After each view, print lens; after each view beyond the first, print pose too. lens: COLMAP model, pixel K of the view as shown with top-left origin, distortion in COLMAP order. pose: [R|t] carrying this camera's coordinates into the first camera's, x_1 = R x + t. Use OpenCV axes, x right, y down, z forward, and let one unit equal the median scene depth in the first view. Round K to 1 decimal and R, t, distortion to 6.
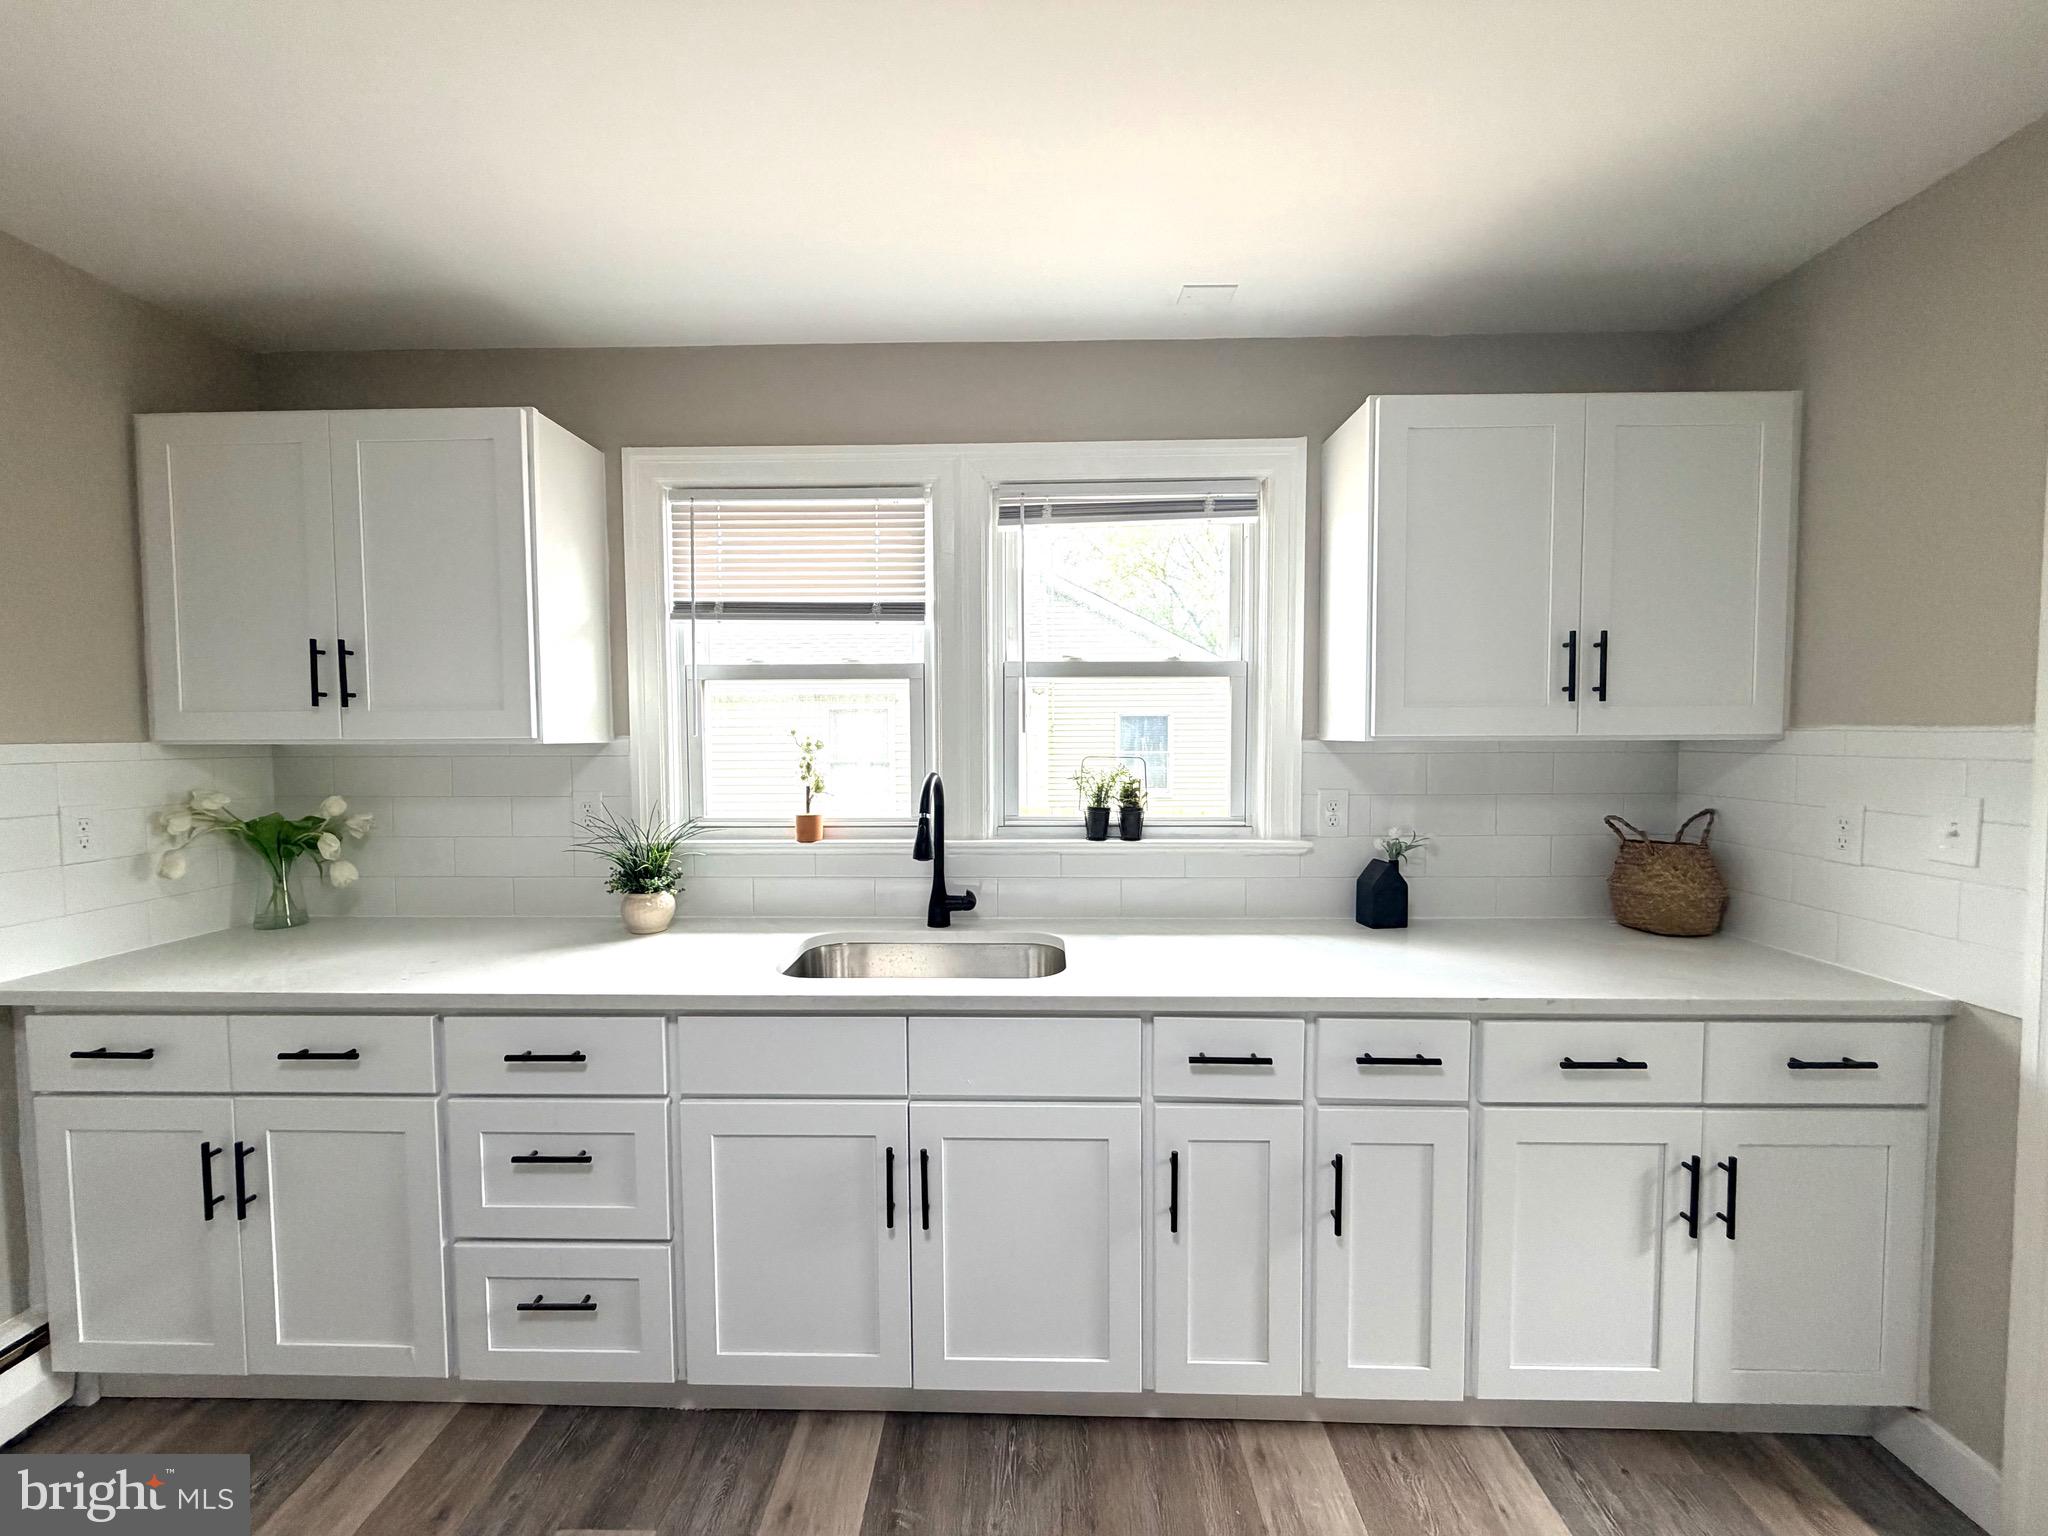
lens RADIAL K [[810.6, 0, 1018.6], [0, 810.6, 765.2], [0, 0, 1]] dist [-0.004048, 0.000655]
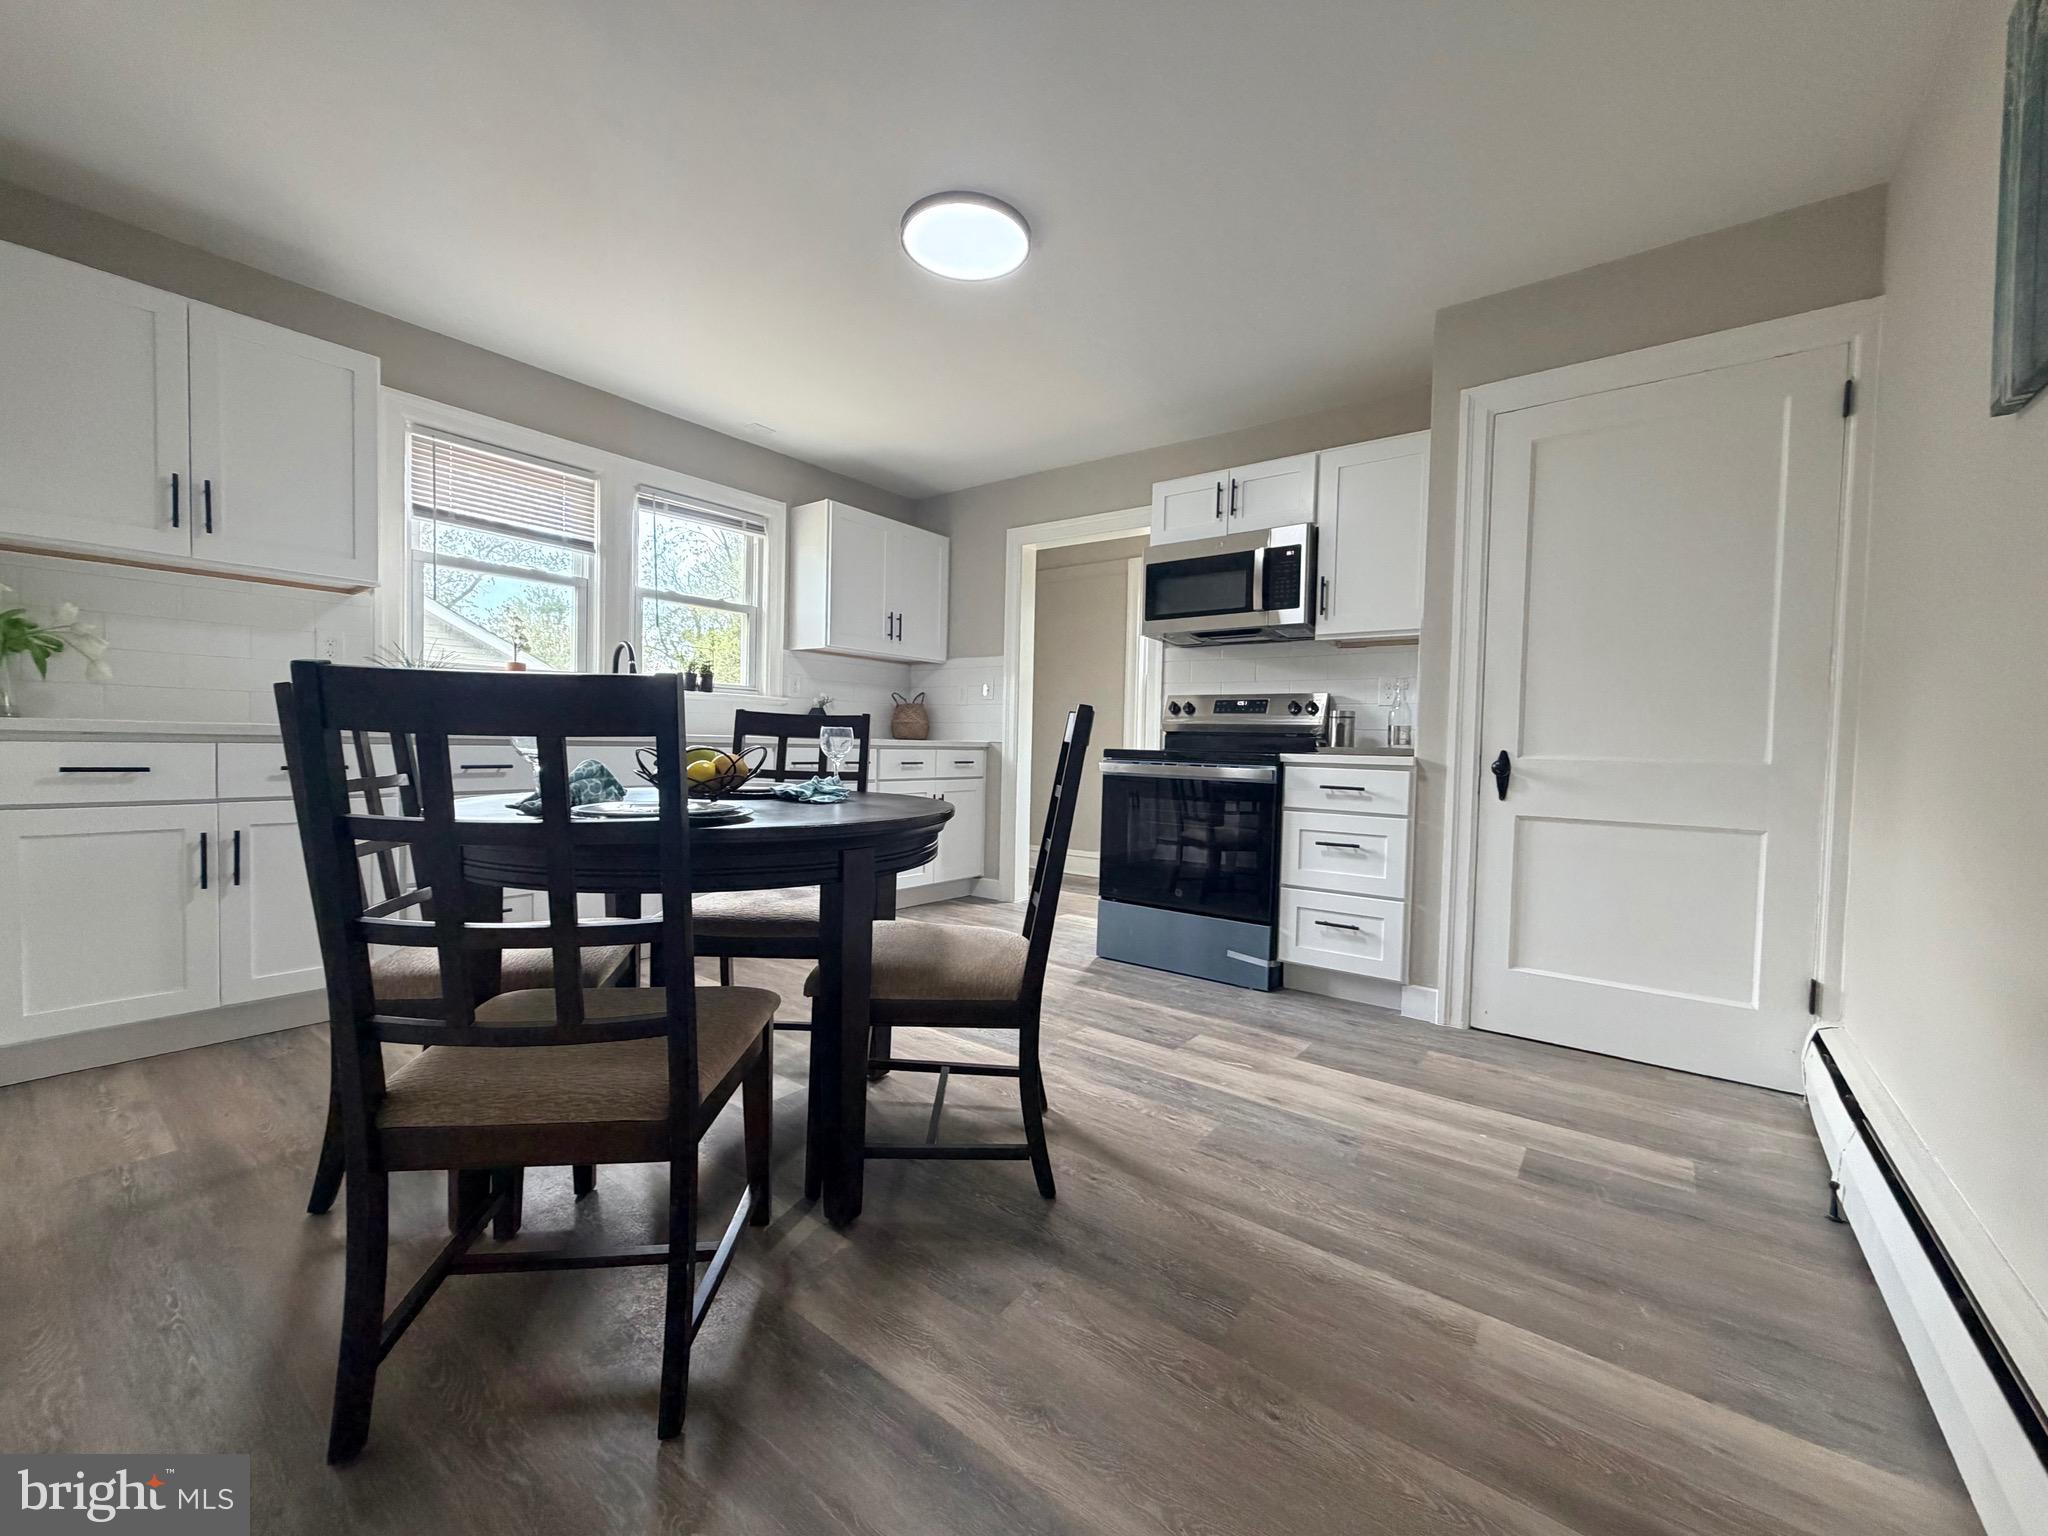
lens RADIAL K [[810.6, 0, 1026.6], [0, 810.6, 761.8], [0, 0, 1]] dist [-0.004048, 0.000655]
pose [[0.584488, -0.002639, 0.811398, -0.966470], [0.002875, 0.999995, 0.001181, 0.257132], [-0.811397, 0.001642, 0.584493, -0.712073]]
